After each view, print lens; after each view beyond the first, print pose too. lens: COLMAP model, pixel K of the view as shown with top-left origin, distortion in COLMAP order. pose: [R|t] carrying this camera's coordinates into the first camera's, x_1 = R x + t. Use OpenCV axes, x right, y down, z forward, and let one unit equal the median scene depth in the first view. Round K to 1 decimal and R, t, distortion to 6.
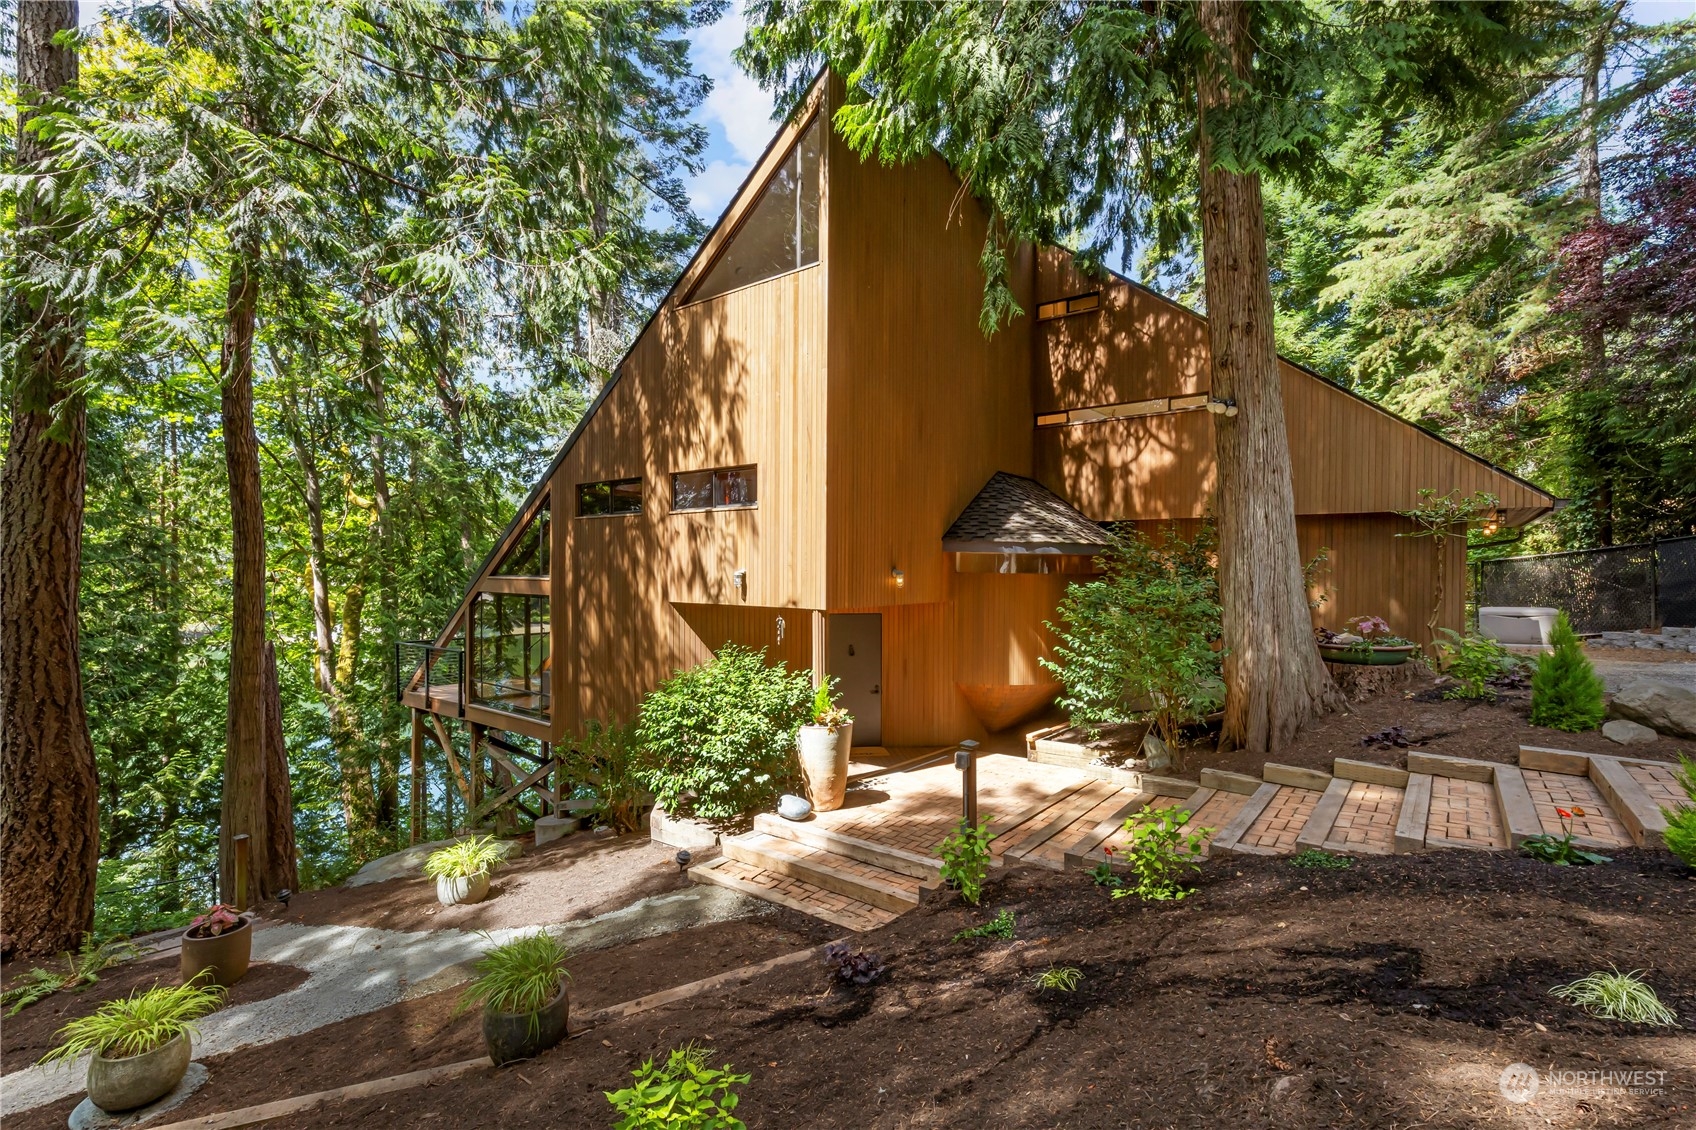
lens RADIAL K [[764.6, 0, 846.9], [0, 764.6, 571.8], [0, 0, 1]] dist [0.004909, 0.000449]
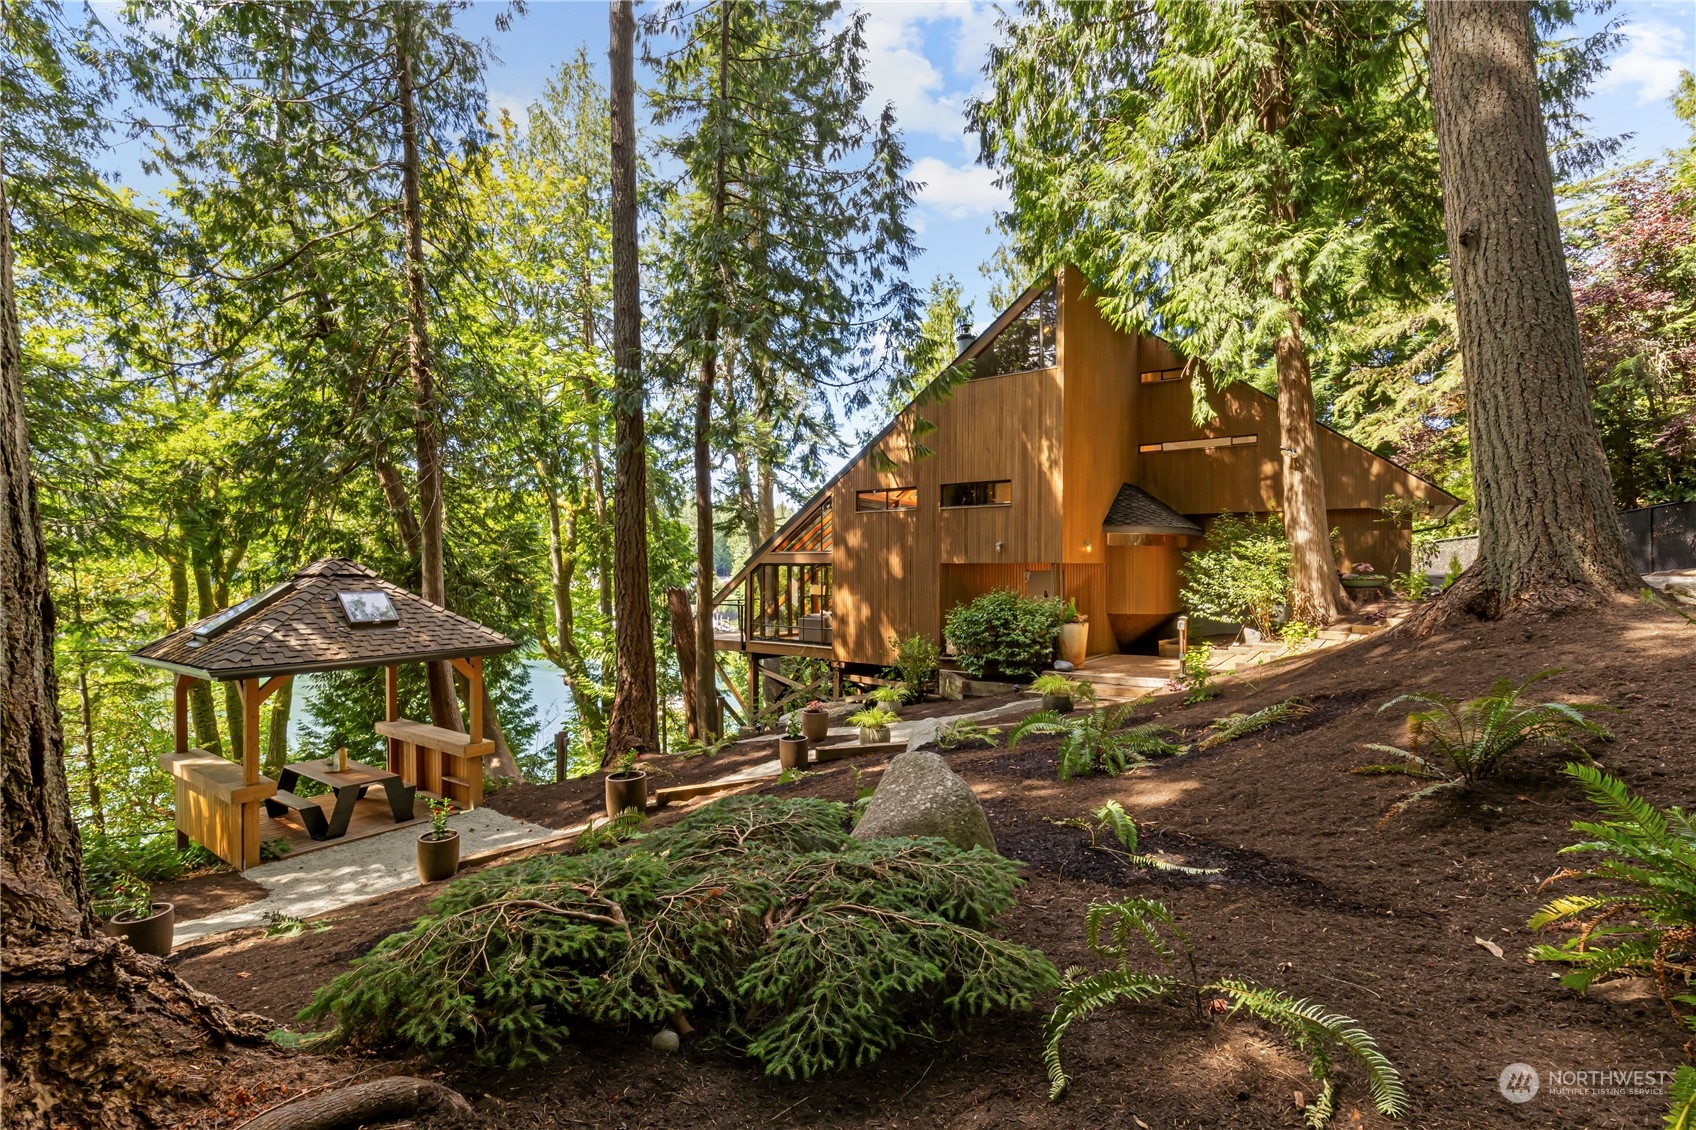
lens RADIAL K [[764.6, 0, 849.6], [0, 764.6, 563.0], [0, 0, 1]] dist [0.004909, 0.000449]
pose [[0.998730, 0.000266, 0.050381, -0.349782], [0.000044, 0.999981, -0.006149, 0.034665], [-0.050382, 0.006143, 0.998711, -0.422438]]
